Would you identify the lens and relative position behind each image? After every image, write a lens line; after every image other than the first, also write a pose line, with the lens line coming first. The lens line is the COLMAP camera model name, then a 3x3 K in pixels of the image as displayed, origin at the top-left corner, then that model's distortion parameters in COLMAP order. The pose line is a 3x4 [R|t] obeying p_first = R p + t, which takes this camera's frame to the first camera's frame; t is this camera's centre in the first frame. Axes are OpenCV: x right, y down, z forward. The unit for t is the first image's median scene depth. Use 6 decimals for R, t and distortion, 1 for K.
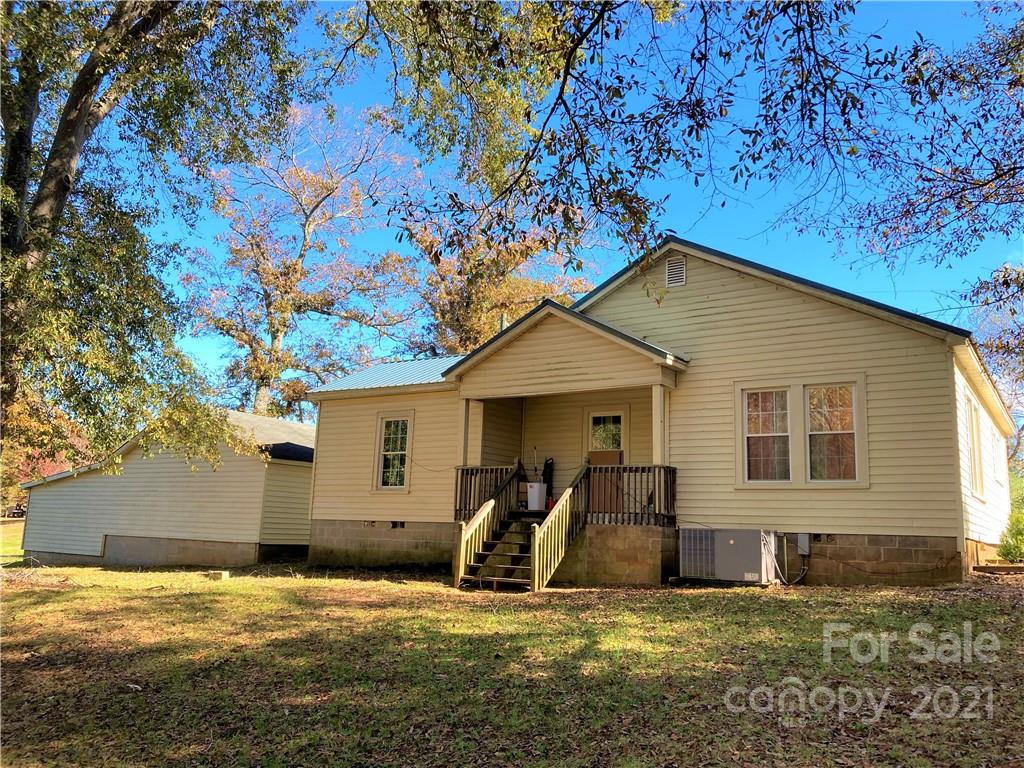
lens RADIAL K [[837.0, 0, 545.8], [0, 837.0, 383.3], [0, 0, 1]] dist [0.083916, -0.188607]
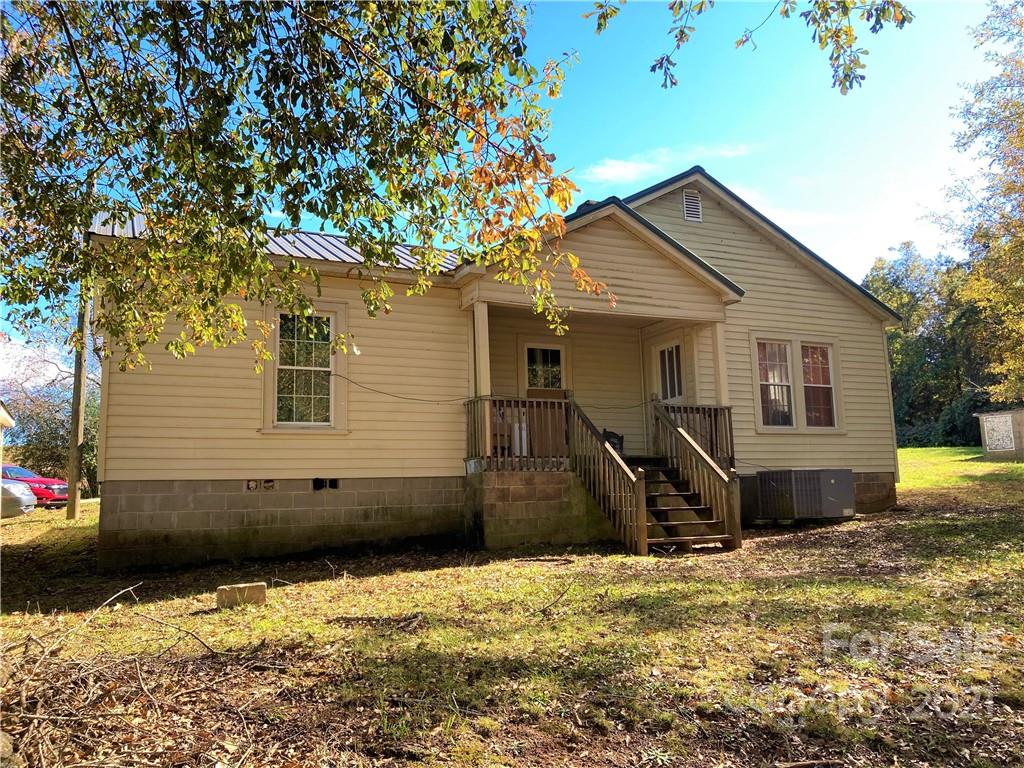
lens RADIAL K [[824.9, 0, 548.8], [0, 824.9, 382.2], [0, 0, 1]] dist [0.142467, -0.403884]
pose [[0.518924, 0.076892, 0.851355, -0.758954], [-0.105669, 0.994078, -0.025374, 0.112988], [-0.848264, -0.076795, 0.523976, 0.668132]]
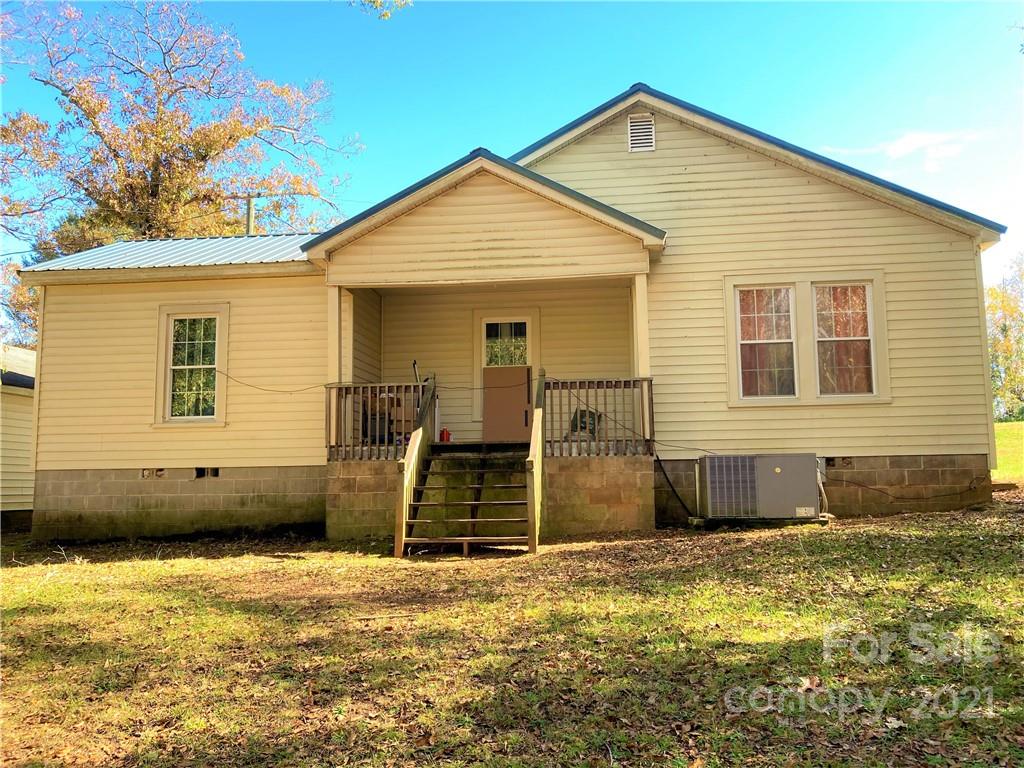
lens RADIAL K [[837.0, 0, 545.8], [0, 837.0, 383.3], [0, 0, 1]] dist [0.083916, -0.188607]
pose [[0.895867, 0.006660, 0.444273, -0.286299], [-0.034686, 0.997885, 0.054984, 0.062351], [-0.442967, -0.064668, 0.894202, 0.345172]]
